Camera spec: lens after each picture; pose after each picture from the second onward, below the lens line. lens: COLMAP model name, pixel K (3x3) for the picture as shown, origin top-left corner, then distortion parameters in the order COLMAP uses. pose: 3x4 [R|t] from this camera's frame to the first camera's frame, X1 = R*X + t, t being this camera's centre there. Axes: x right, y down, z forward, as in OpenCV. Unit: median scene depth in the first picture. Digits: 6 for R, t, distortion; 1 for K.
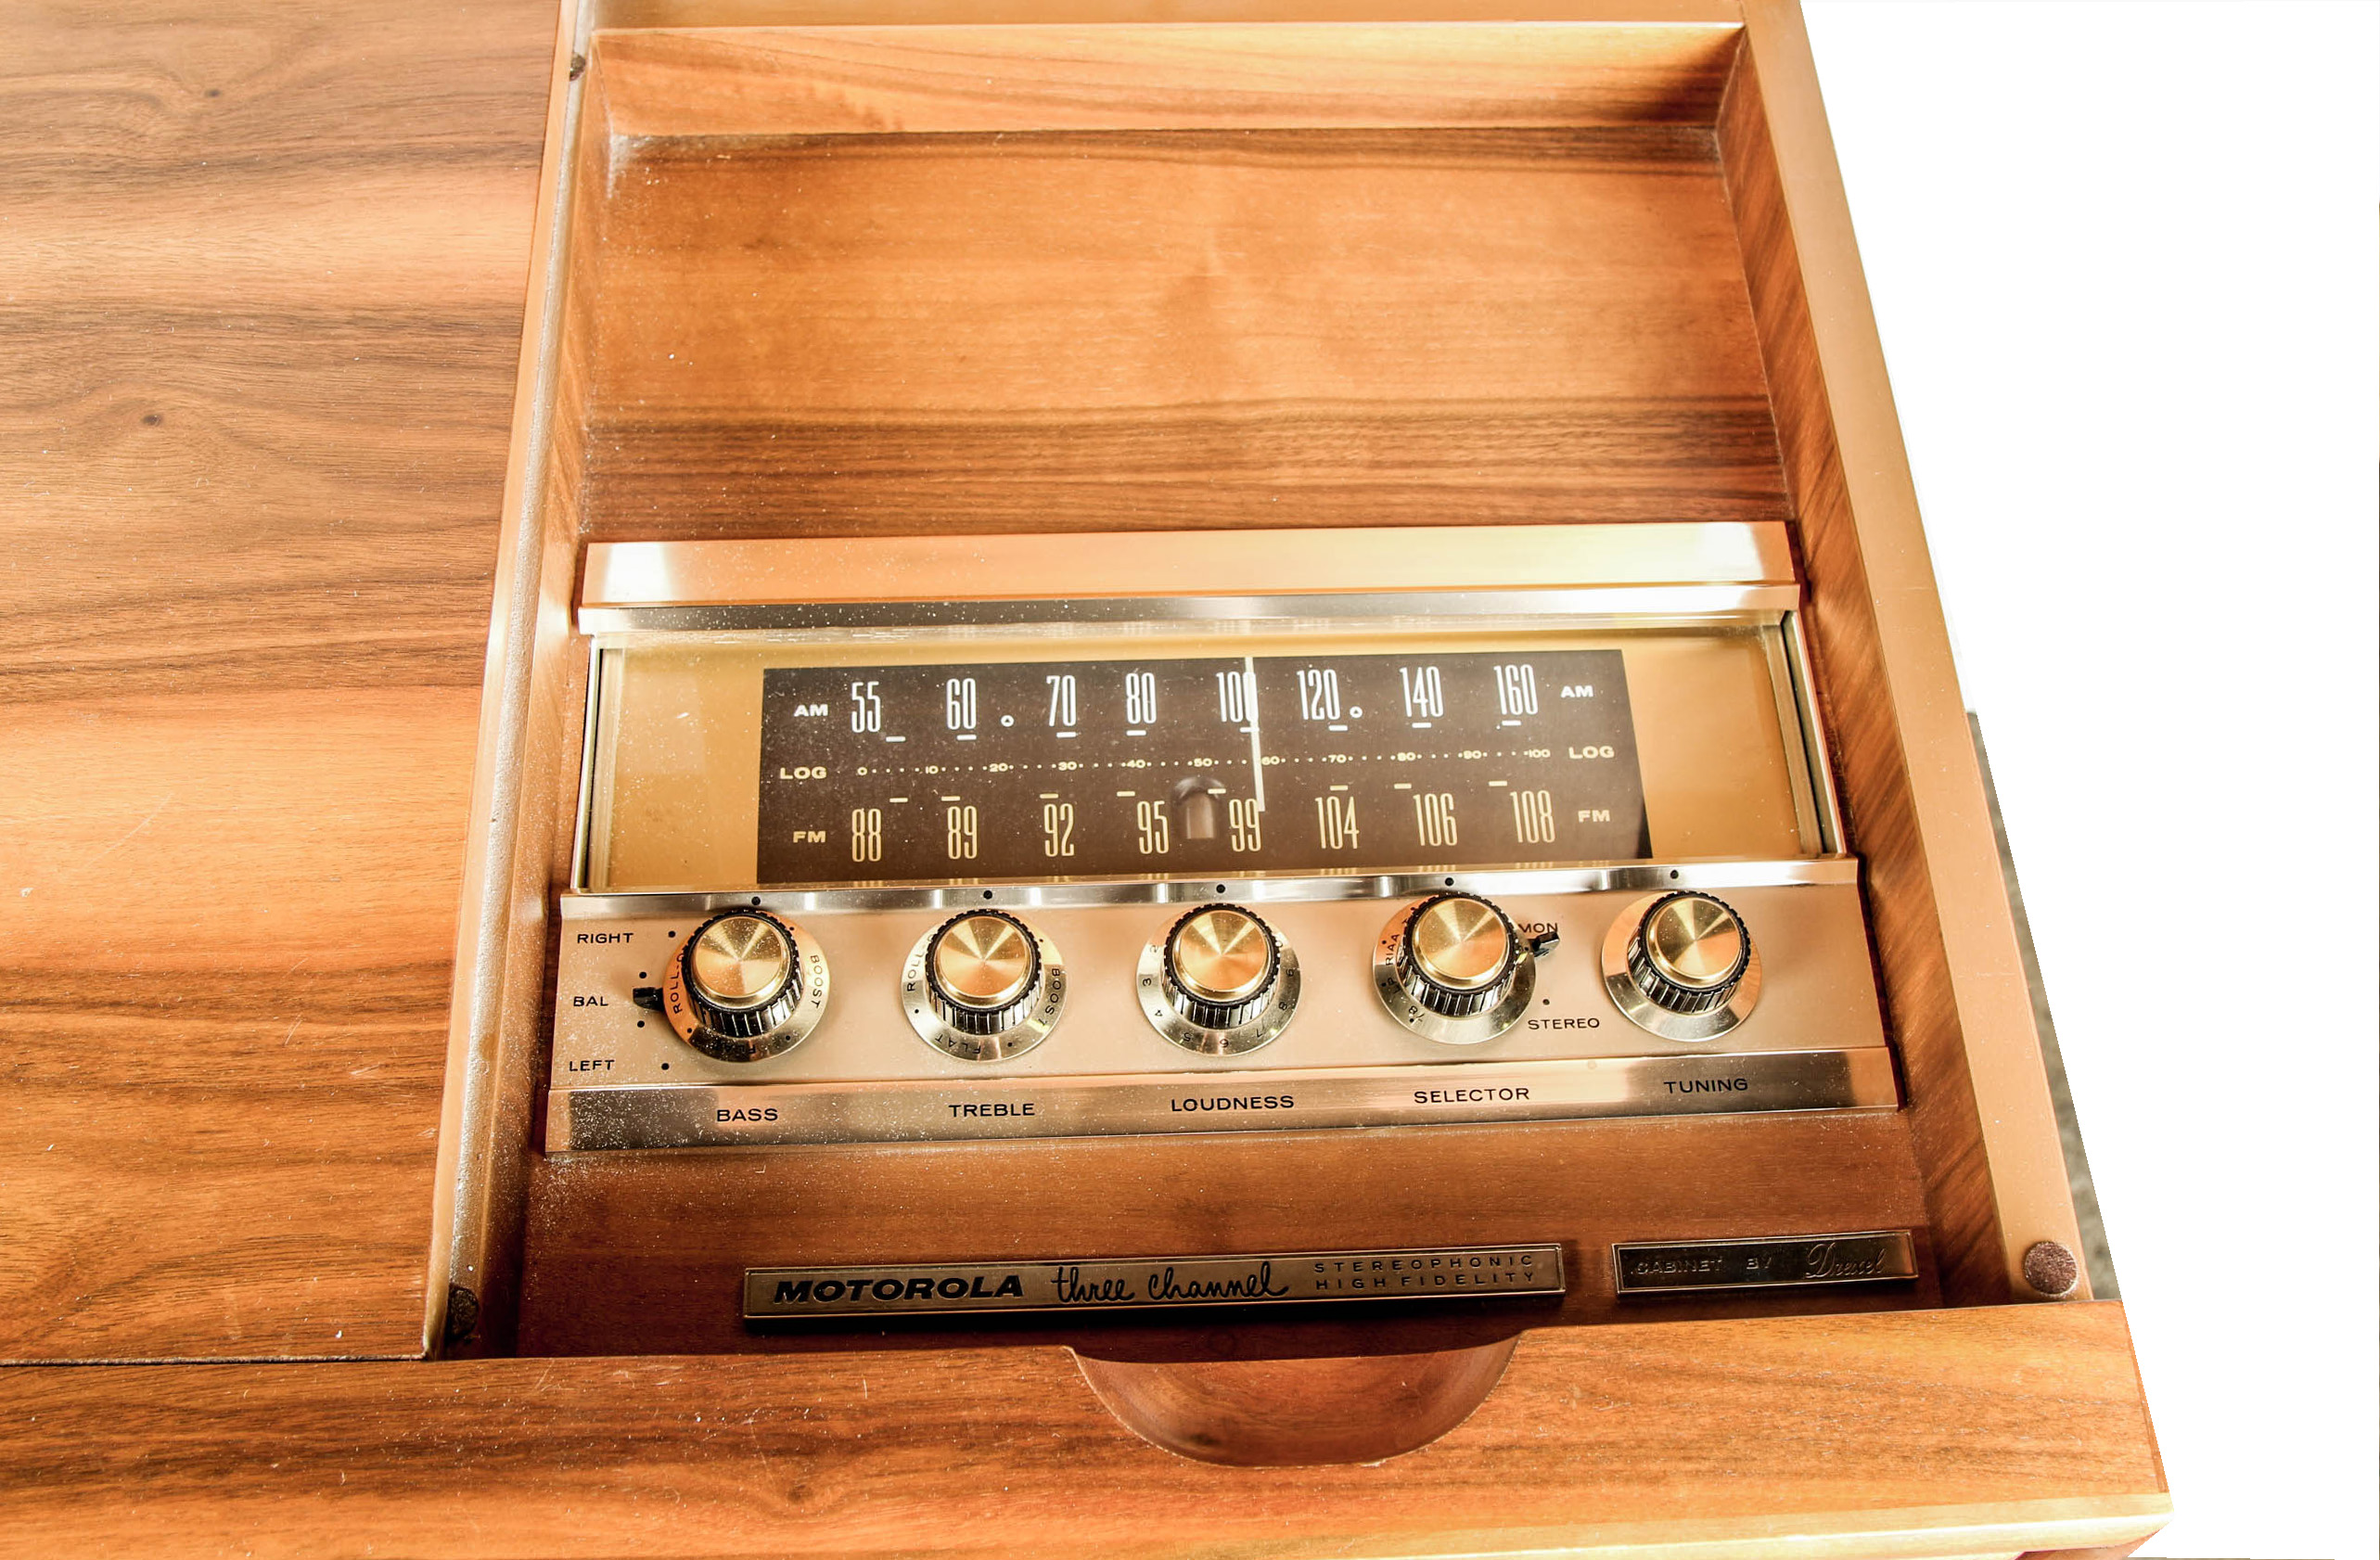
lens RADIAL K [[2555.0, 0, 1190.0], [0, 2555.0, 780.0], [0, 0, 1]] dist [-0.122350, 0.001146]
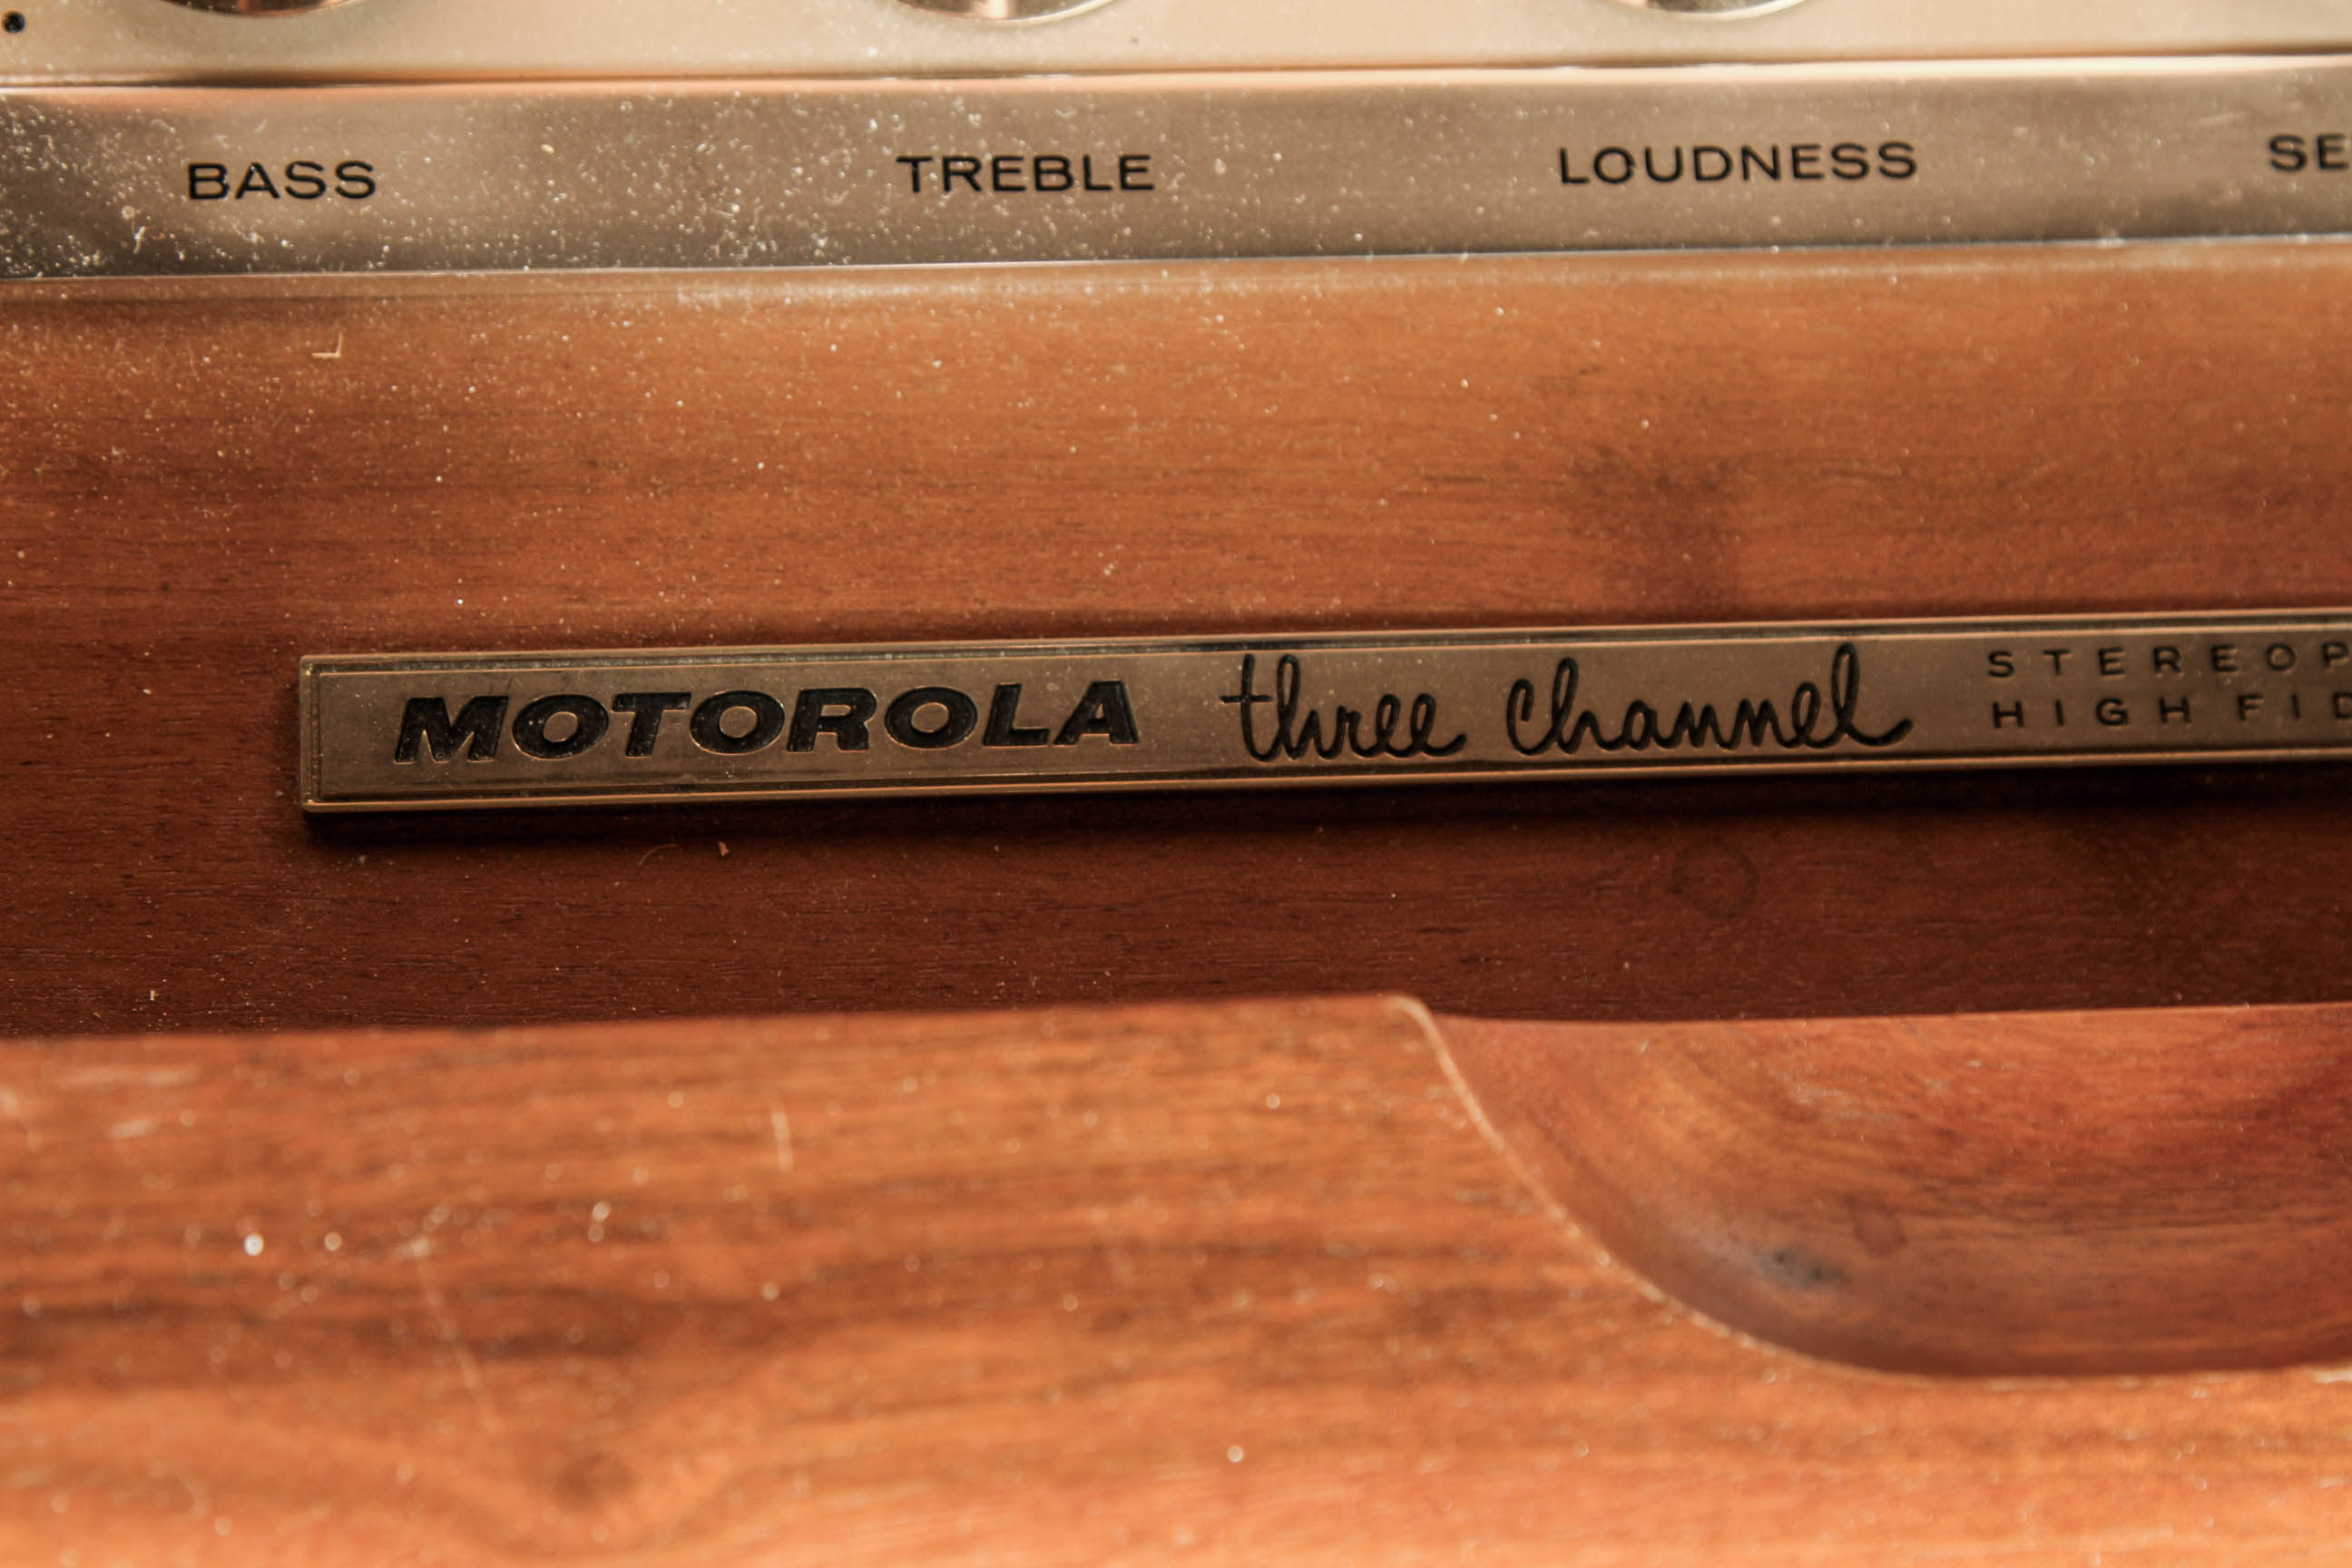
lens RADIAL K [[5239.1, 0, 1176.0], [0, 5239.1, 784.0], [0, 0, 1]] dist [0.006520, 0.545154]
pose [[0.997436, 0.010317, 0.070812, -0.121729], [-0.031139, 0.953529, 0.299688, 0.000061], [-0.064430, -0.301125, 0.951406, 0.373367]]
